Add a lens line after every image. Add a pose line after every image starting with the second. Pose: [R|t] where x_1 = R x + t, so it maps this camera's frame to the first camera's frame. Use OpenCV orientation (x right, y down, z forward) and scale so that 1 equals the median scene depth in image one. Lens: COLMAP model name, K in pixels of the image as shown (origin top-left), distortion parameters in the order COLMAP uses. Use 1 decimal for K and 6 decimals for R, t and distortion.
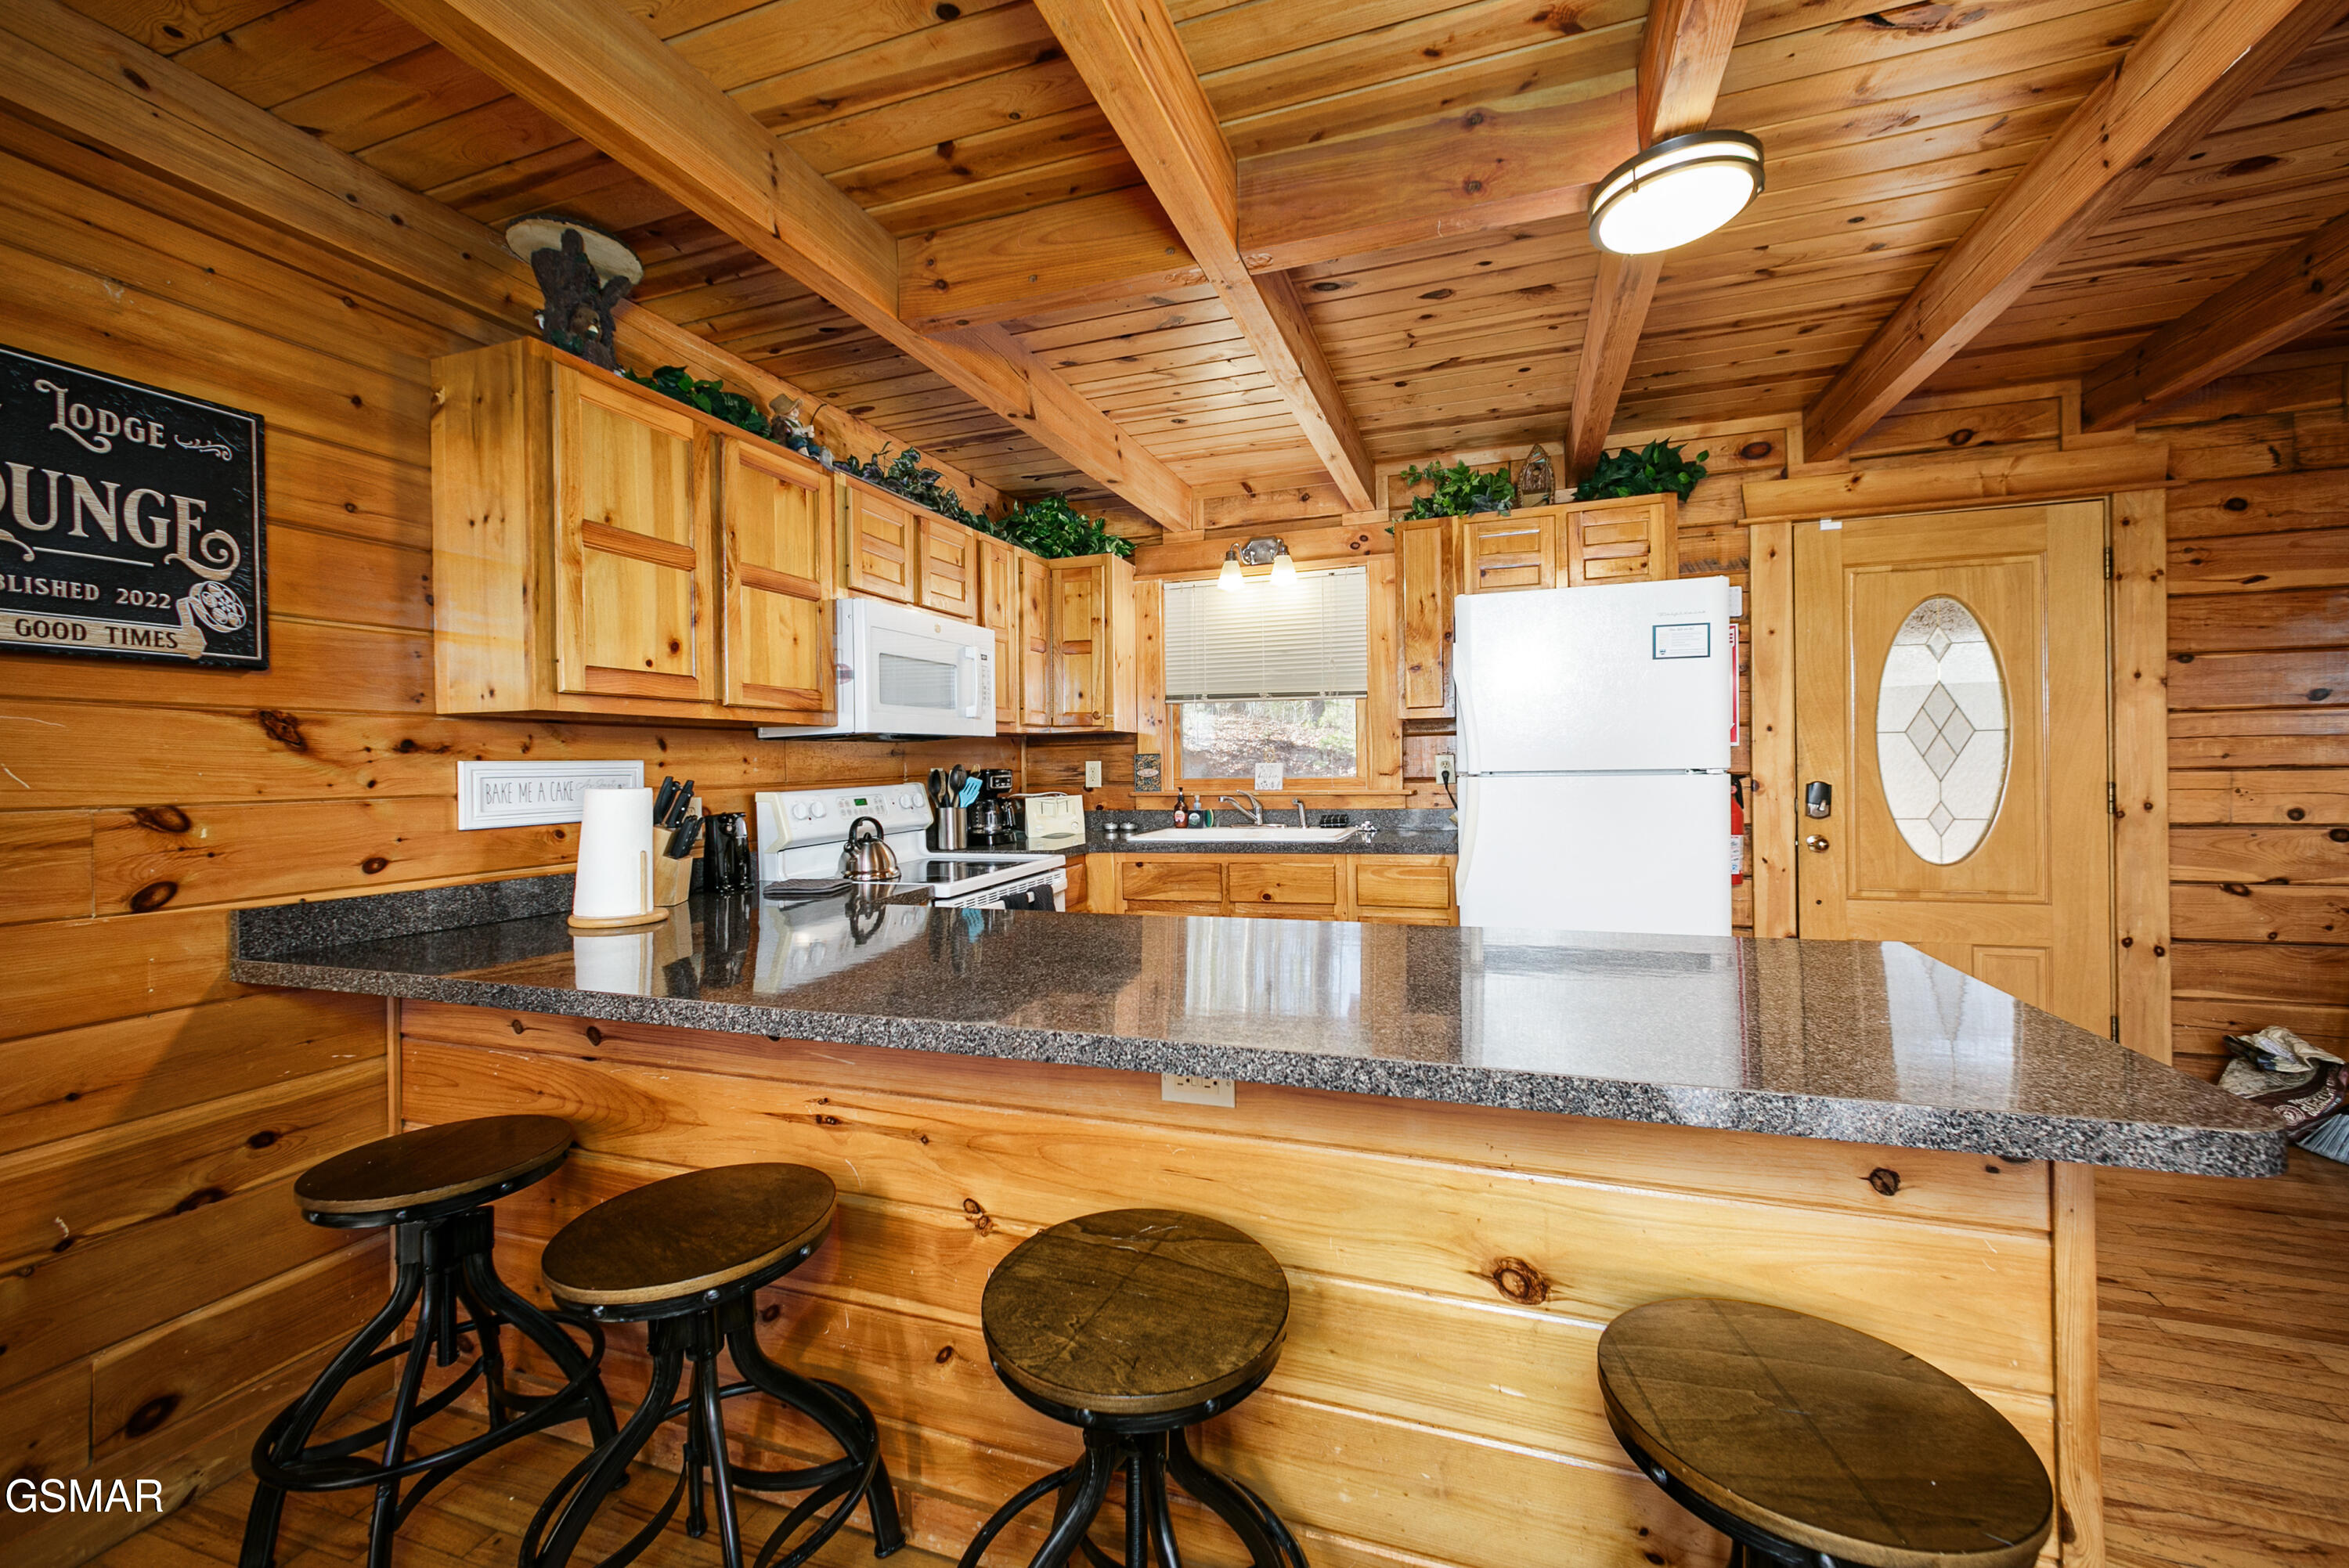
lens RADIAL K [[942.5, 0, 1194.5], [0, 942.5, 750.4], [0, 0, 1]] dist [-0.002244, 0.004255]
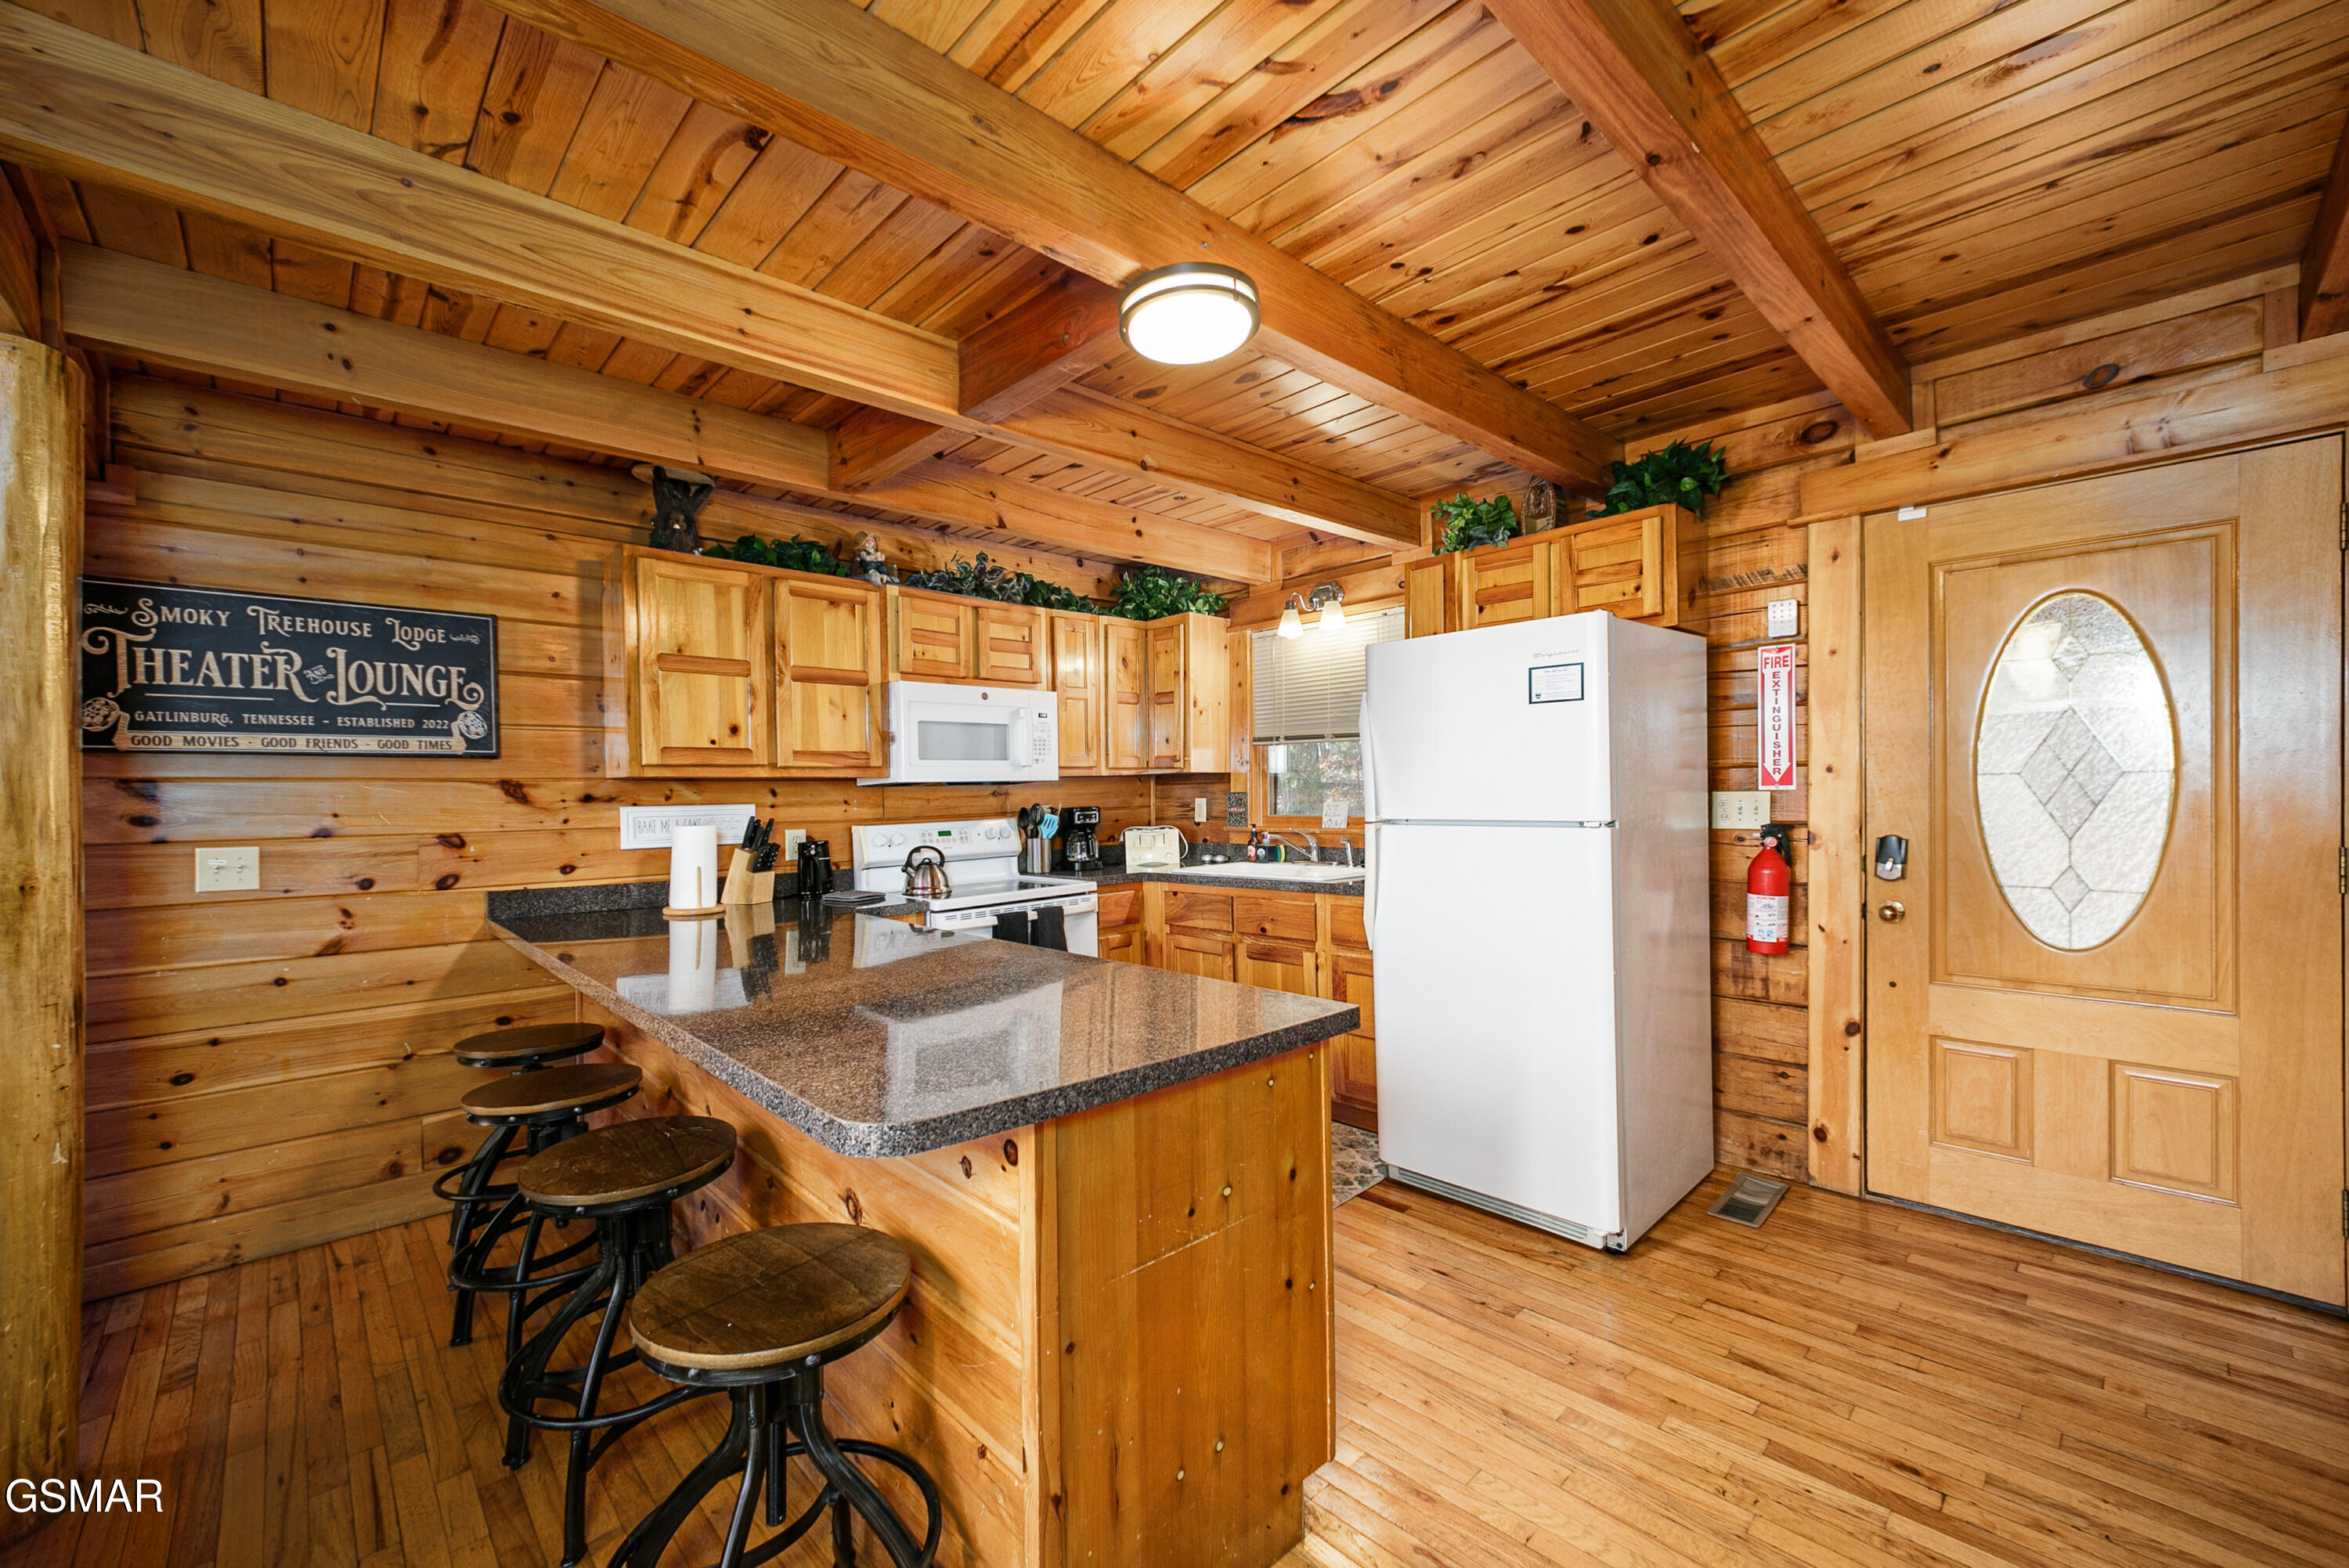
lens RADIAL K [[951.0, 0, 1174.5], [0, 951.0, 784.0], [0, 0, 1]] dist [0.001502, 0.000167]
pose [[0.888060, -0.000626, -0.459726, 0.709012], [0.006868, 0.999906, 0.011904, -0.035534], [0.459675, -0.013729, 0.887981, -0.006558]]
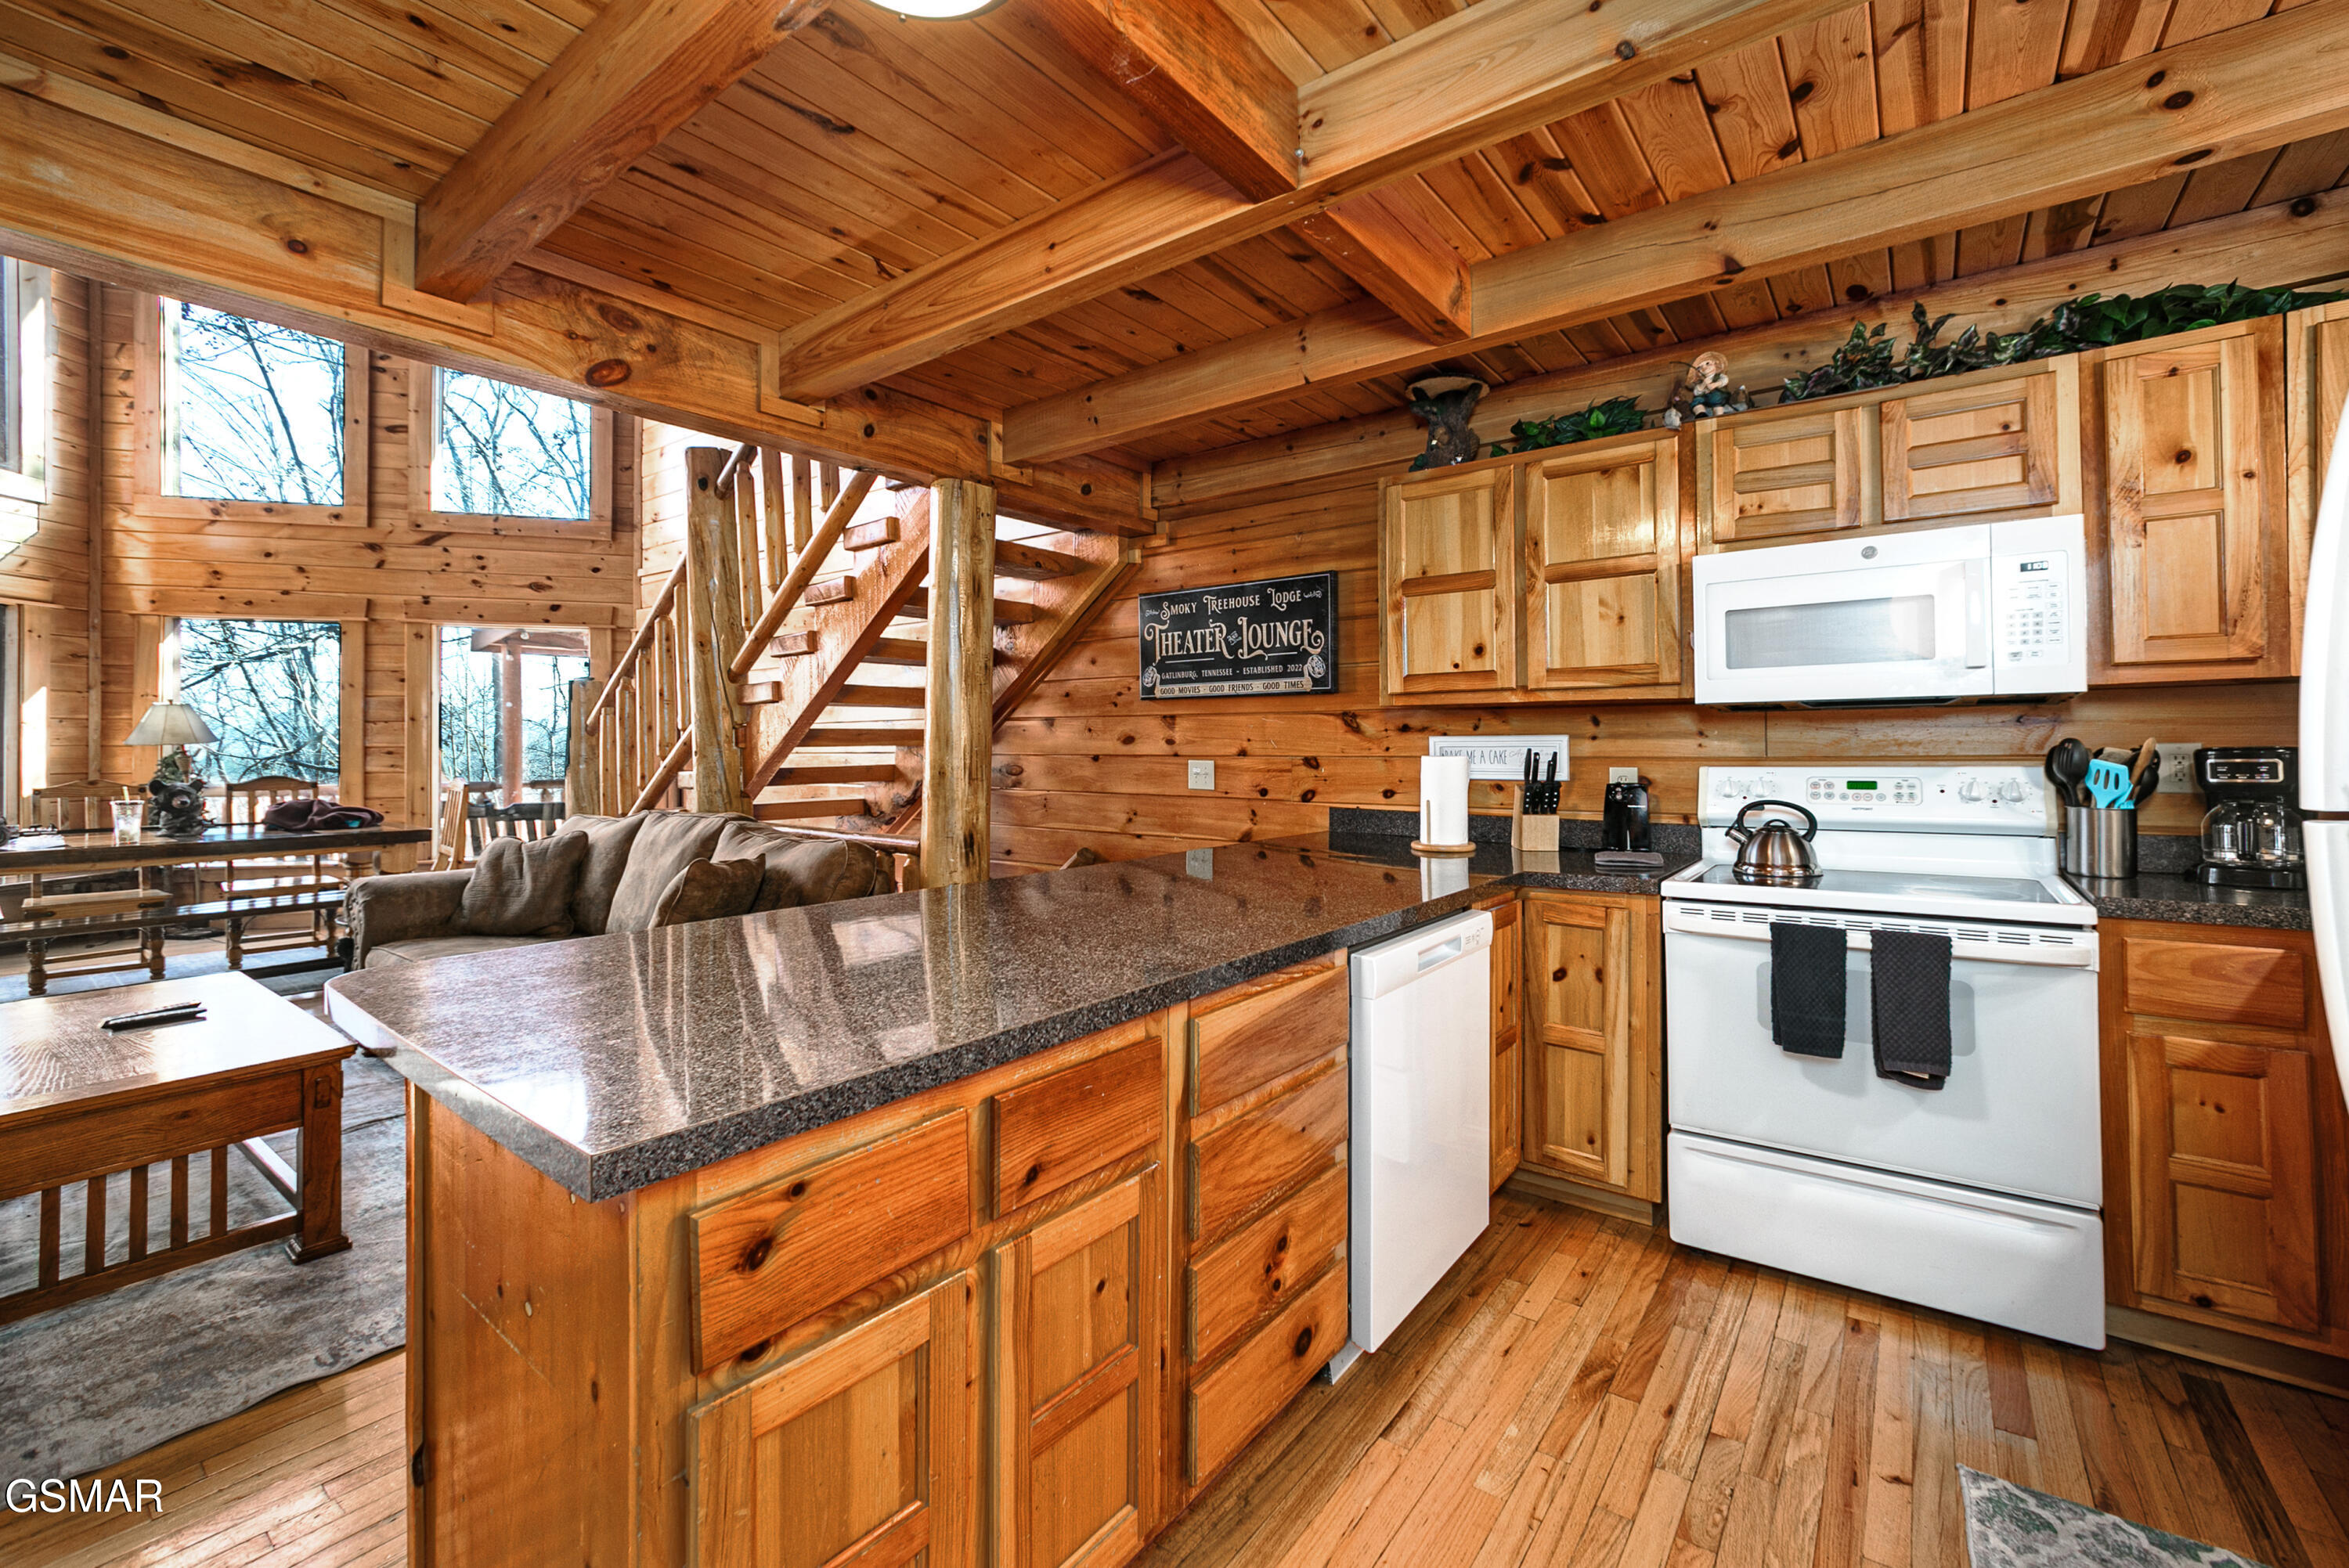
lens RADIAL K [[915.6, 0, 1198.5], [0, 915.6, 739.6], [0, 0, 1]] dist [0.000380, -0.006660]
pose [[-0.293539, 0.013092, -0.955858, 0.745068], [0.022596, 0.999722, 0.006754, -0.002483], [0.955680, -0.019616, -0.293753, 0.949176]]
